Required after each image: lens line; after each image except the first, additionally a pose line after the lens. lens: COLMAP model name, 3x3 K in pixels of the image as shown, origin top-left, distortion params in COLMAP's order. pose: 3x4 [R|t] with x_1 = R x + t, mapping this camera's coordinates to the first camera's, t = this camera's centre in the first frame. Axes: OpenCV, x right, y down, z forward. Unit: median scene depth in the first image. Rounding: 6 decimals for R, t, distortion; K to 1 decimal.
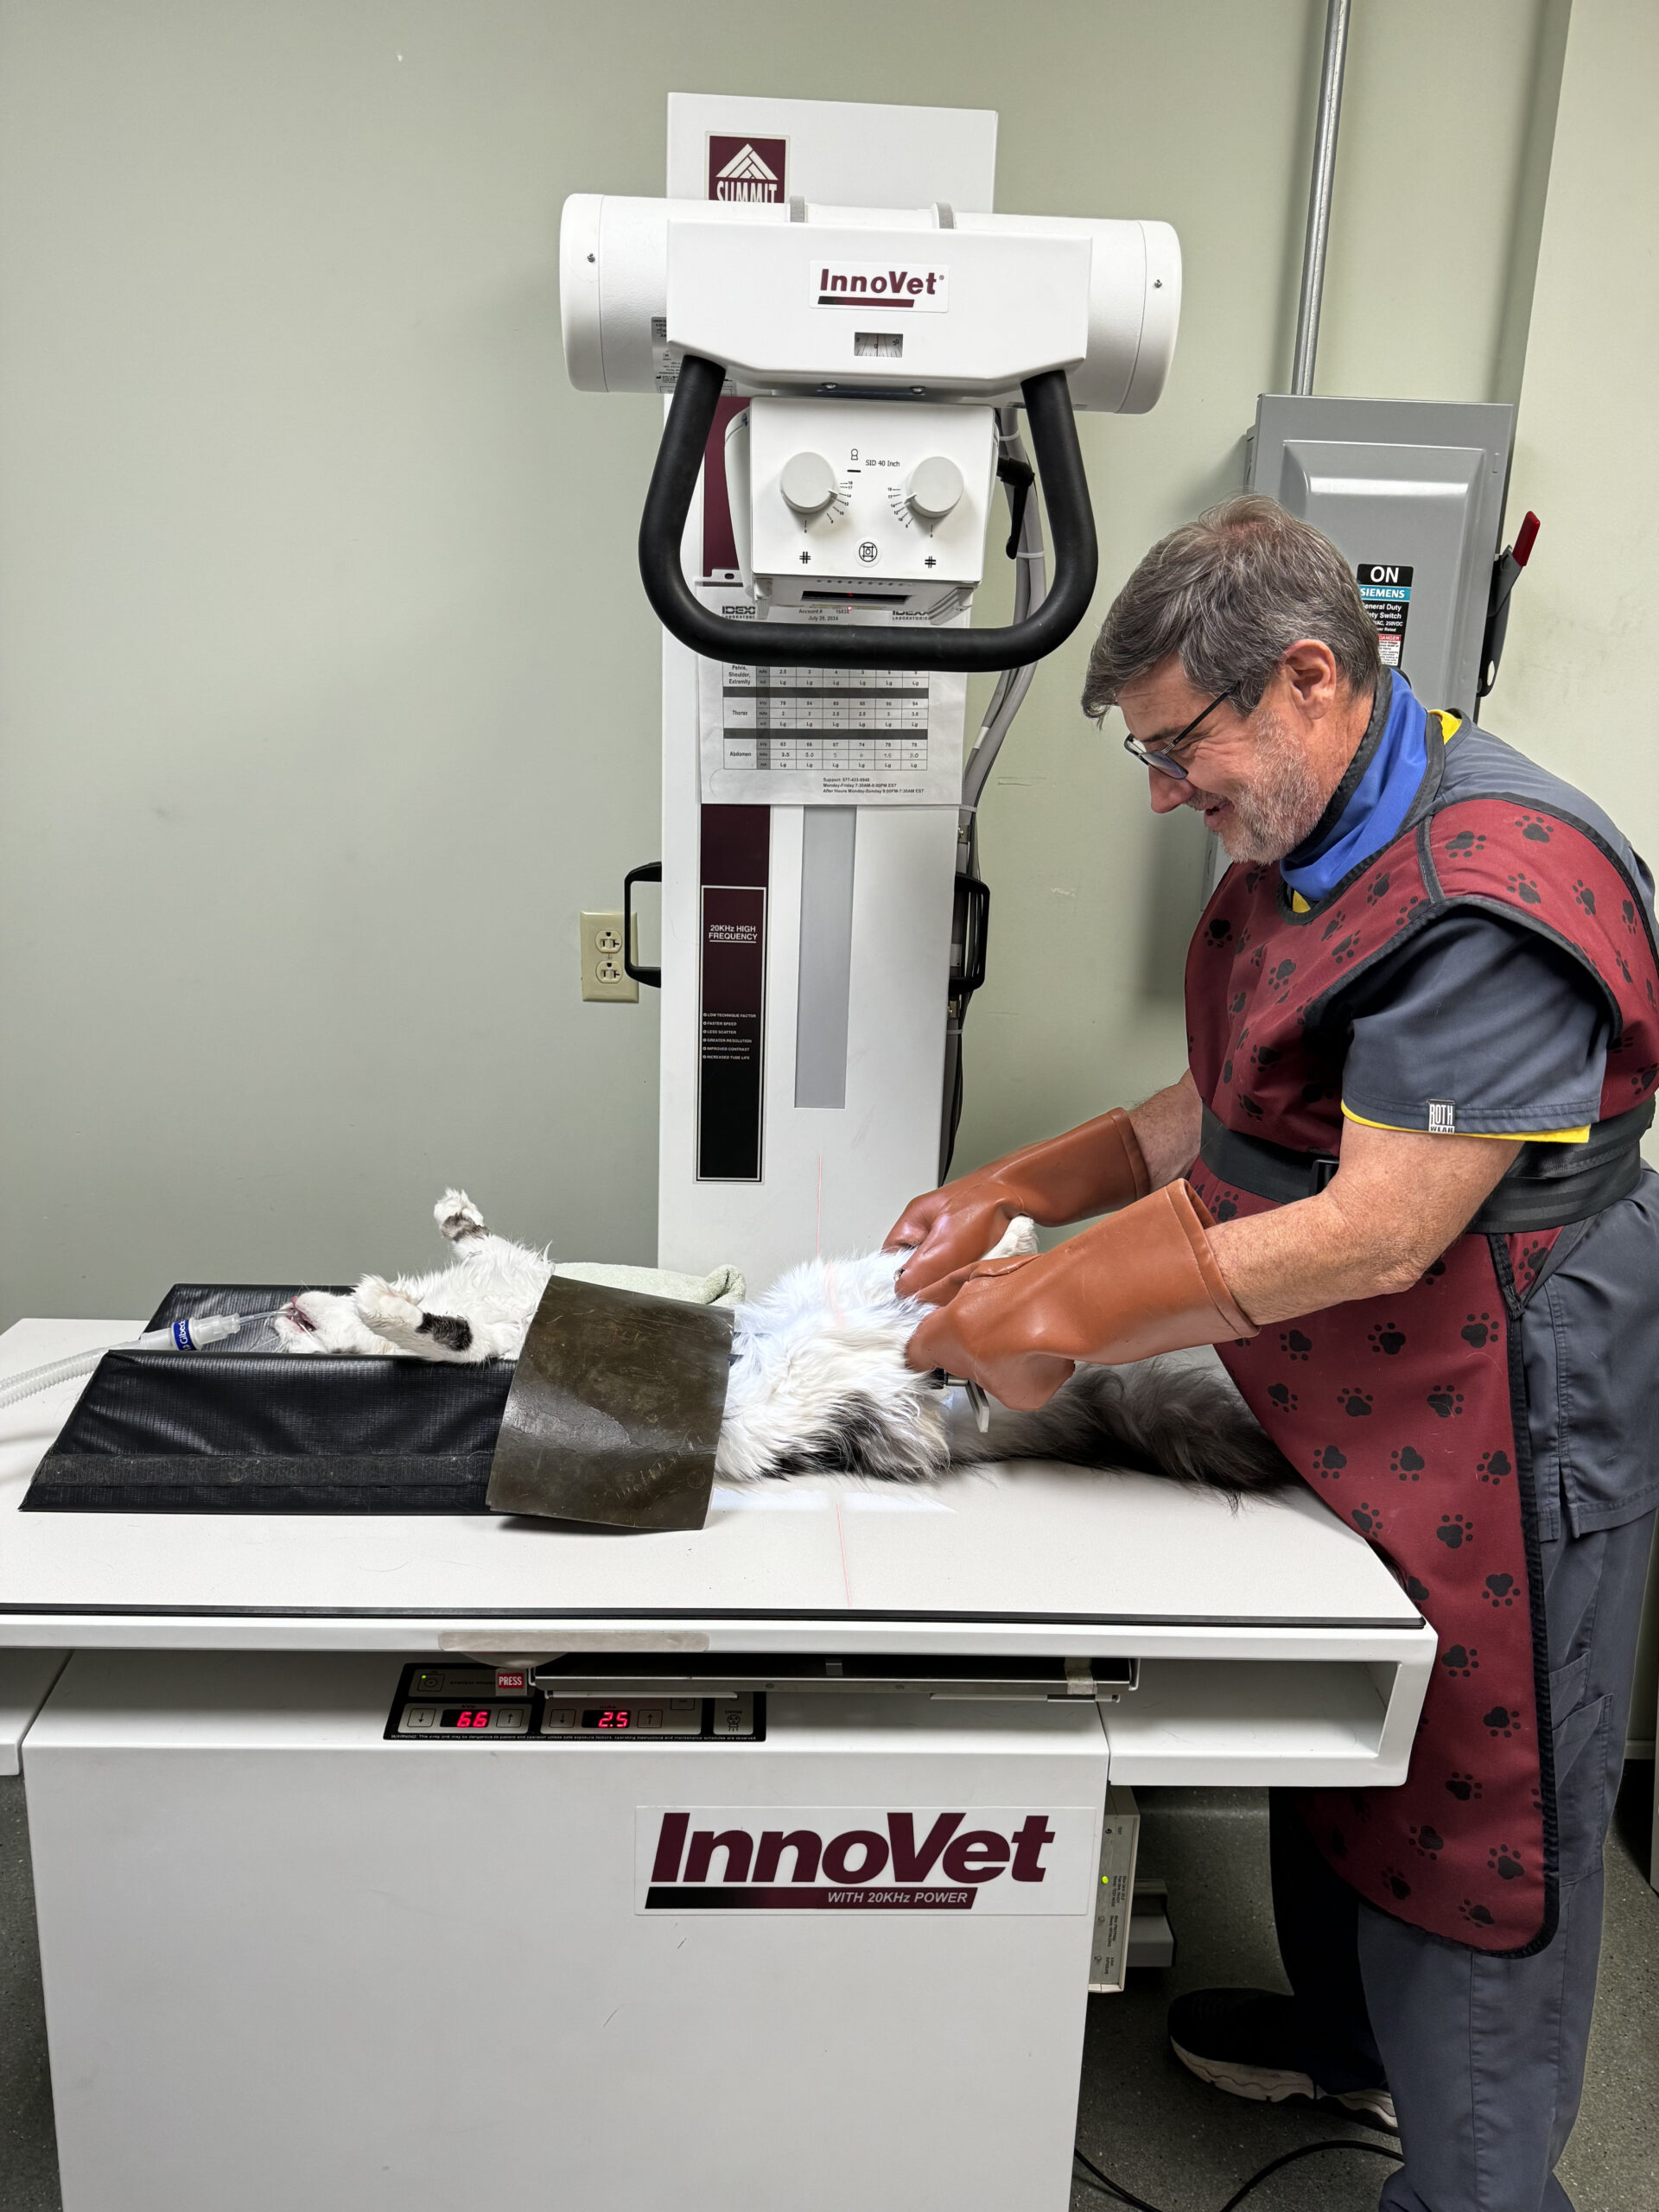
lens RADIAL K [[1550.0, 0, 850.6], [0, 1550.0, 1106.5], [0, 0, 1]] dist [-0.014188, -0.006669]
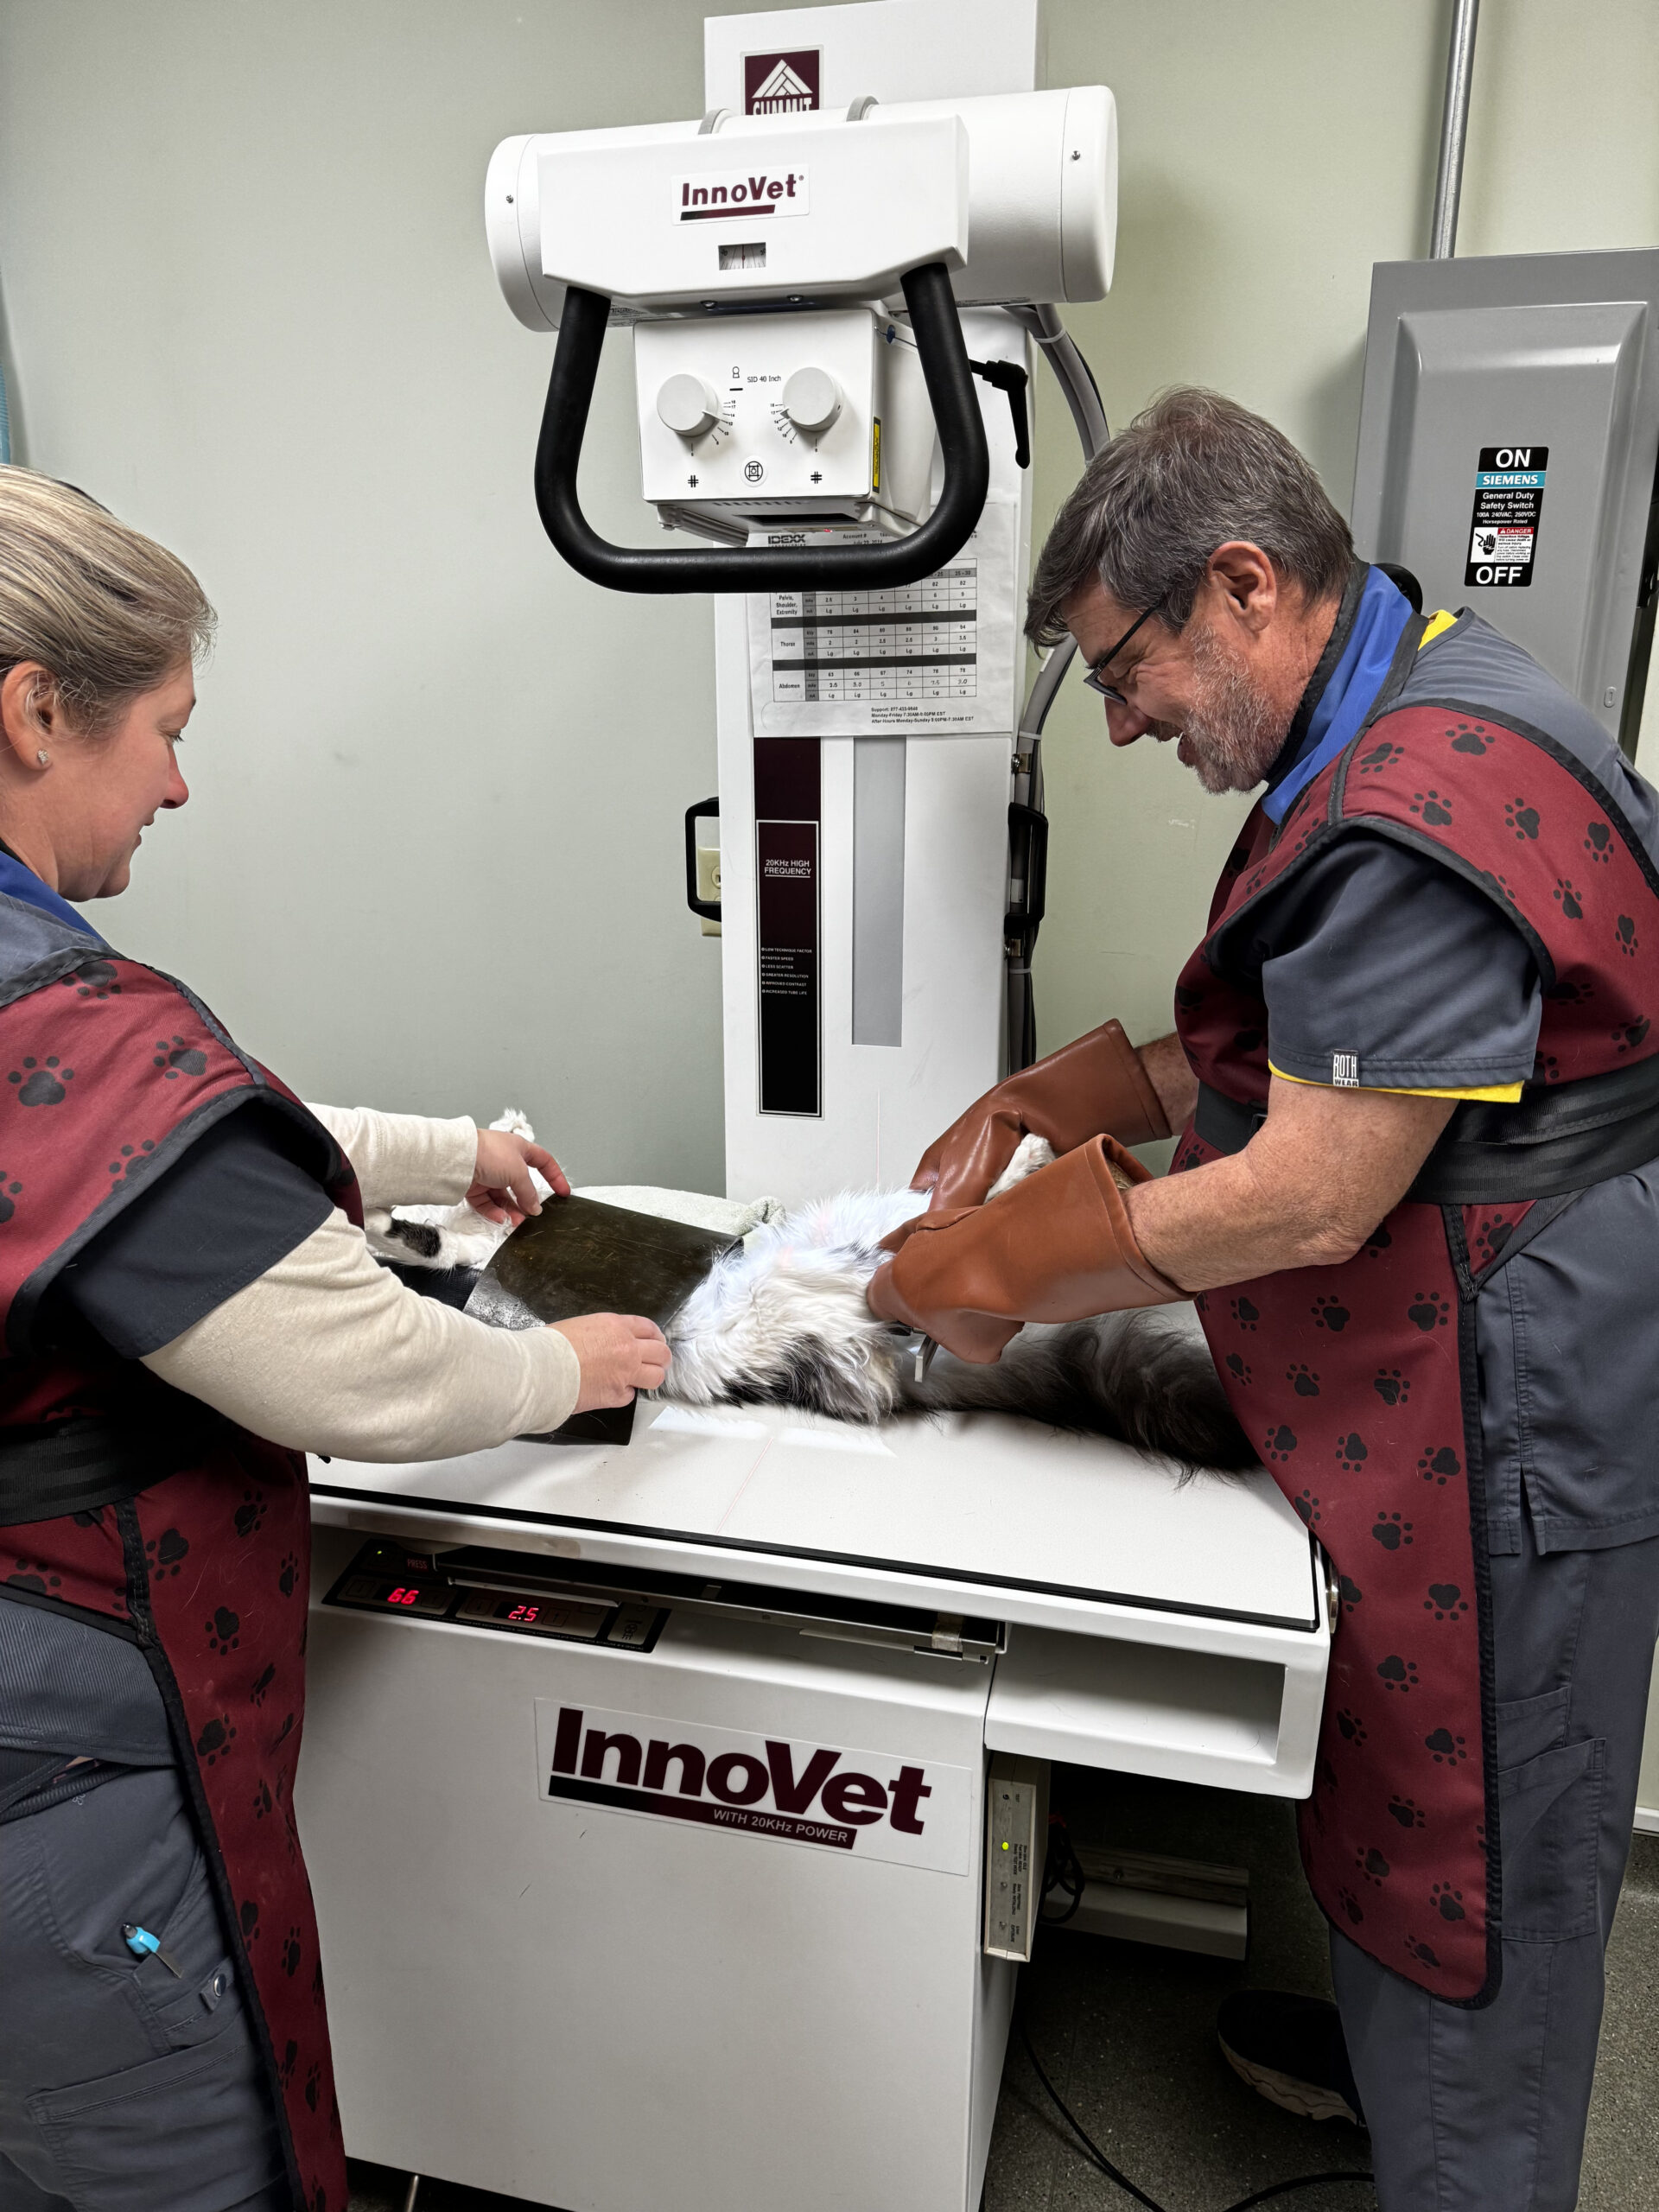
lens RADIAL K [[1550.0, 0, 835.7], [0, 1550.0, 1110.1], [0, 0, 1]] dist [-0.014188, -0.006669]
pose [[0.961605, 0.041807, -0.271235, 0.310344], [-0.031593, 0.998621, 0.041917, 0.002611], [0.272614, -0.031738, 0.961600, 0.053181]]
